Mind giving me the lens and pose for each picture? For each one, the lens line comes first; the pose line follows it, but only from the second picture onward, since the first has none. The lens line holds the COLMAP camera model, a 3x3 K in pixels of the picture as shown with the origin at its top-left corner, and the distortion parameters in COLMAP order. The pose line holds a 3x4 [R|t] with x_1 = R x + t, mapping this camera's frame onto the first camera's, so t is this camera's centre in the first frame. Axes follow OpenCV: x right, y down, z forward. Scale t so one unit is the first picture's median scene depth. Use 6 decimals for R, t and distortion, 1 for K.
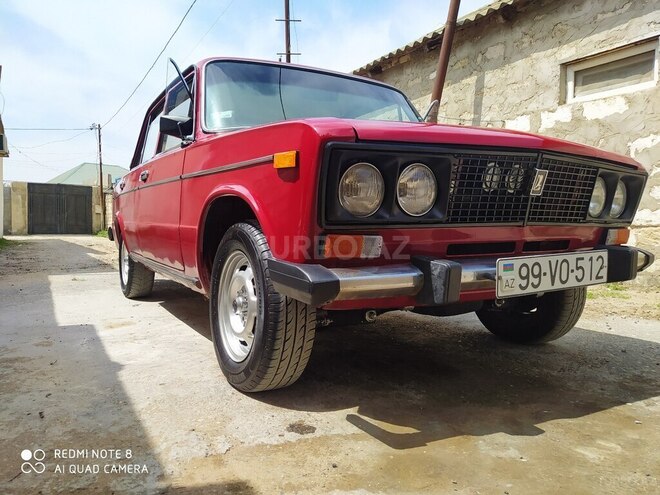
lens RADIAL K [[497.8, 0, 332.0], [0, 497.8, 247.8], [0, 0, 1]] dist [0.088580, -0.140499]
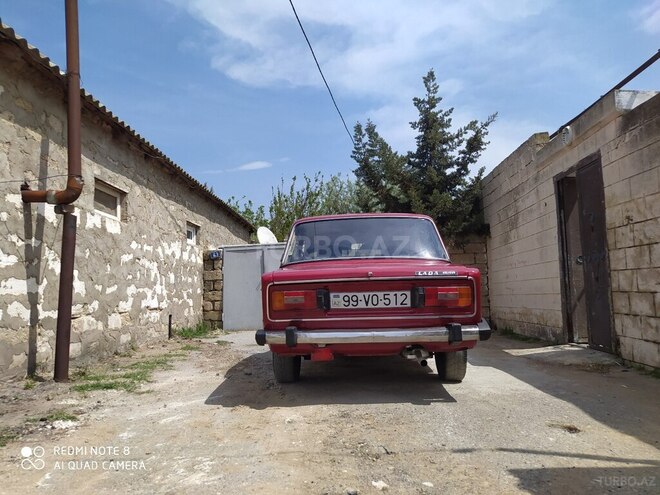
lens RADIAL K [[495.5, 0, 331.4], [0, 495.5, 245.9], [0, 0, 1]] dist [0.089625, -0.139017]
pose [[-0.839478, 0.068857, 0.539014, -1.880852], [0.042198, 0.997204, -0.061668, -0.319468], [-0.541753, -0.029024, -0.840036, 4.994388]]
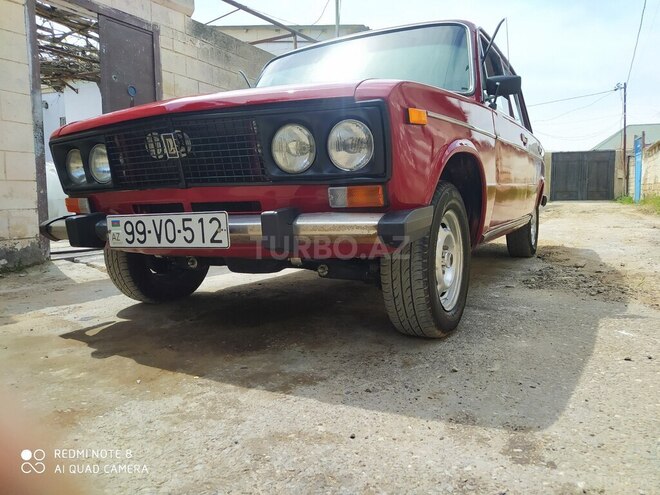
lens RADIAL K [[495.5, 0, 331.4], [0, 495.5, 245.9], [0, 0, 1]] dist [0.089625, -0.139017]
pose [[0.508546, 0.069726, -0.858207, 1.479656], [-0.016031, 0.997310, 0.071528, -0.001420], [0.860886, -0.022617, 0.508295, 0.747846]]
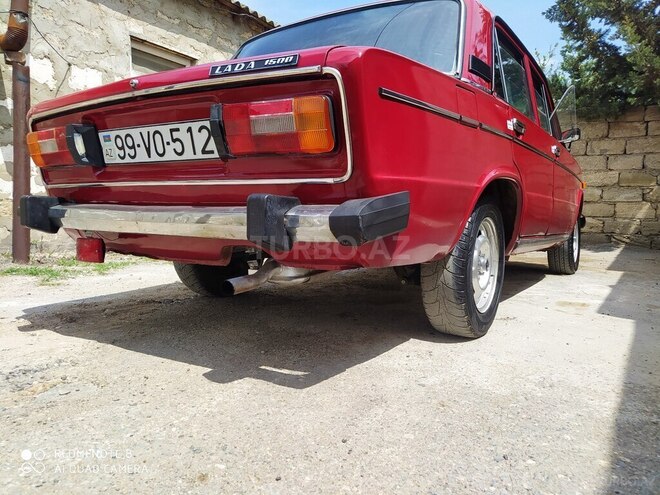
lens RADIAL K [[495.5, 0, 331.4], [0, 495.5, 245.9], [0, 0, 1]] dist [0.089625, -0.139017]
pose [[-0.454102, -0.077125, 0.887605, -1.908607], [0.016740, 0.995332, 0.095050, -0.108515], [-0.890792, 0.058021, -0.450691, 3.317992]]
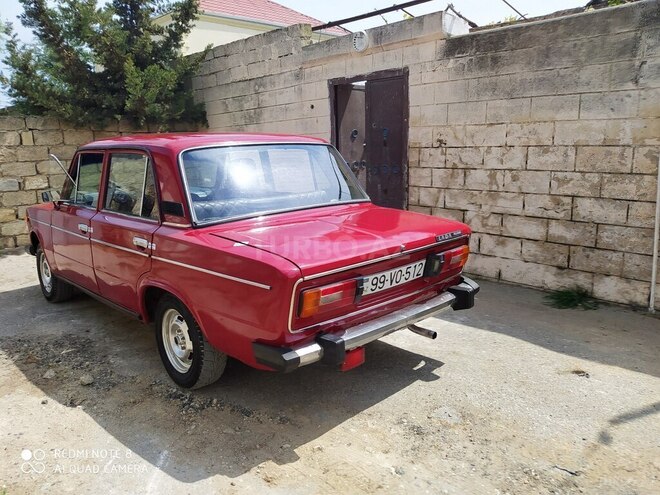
lens RADIAL K [[501.7, 0, 327.2], [0, 501.7, 240.0], [0, 0, 1]] dist [0.087484, -0.142158]
pose [[-0.974679, 0.064384, -0.214141, -0.338898], [0.015048, 0.974367, 0.224462, -0.705582], [0.223103, 0.215556, -0.950663, 4.661412]]
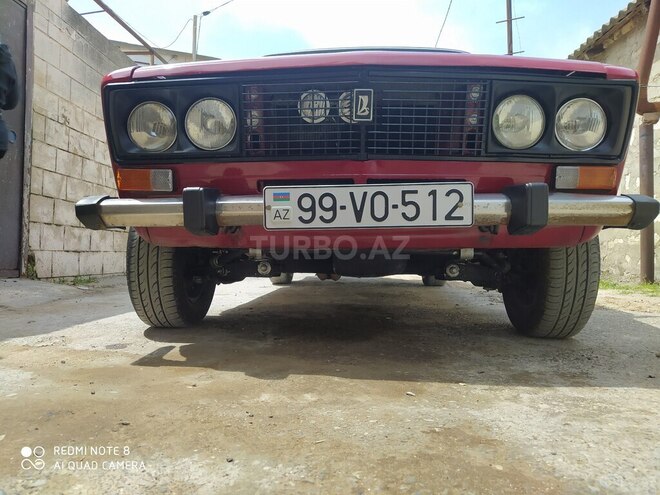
lens RADIAL K [[495.5, 0, 331.4], [0, 495.5, 245.9], [0, 0, 1]] dist [0.089625, -0.139017]
pose [[0.832209, 0.003235, -0.554453, 0.828834], [-0.034697, 0.998327, -0.046254, 0.148805], [0.553376, 0.057731, 0.830929, 0.278936]]
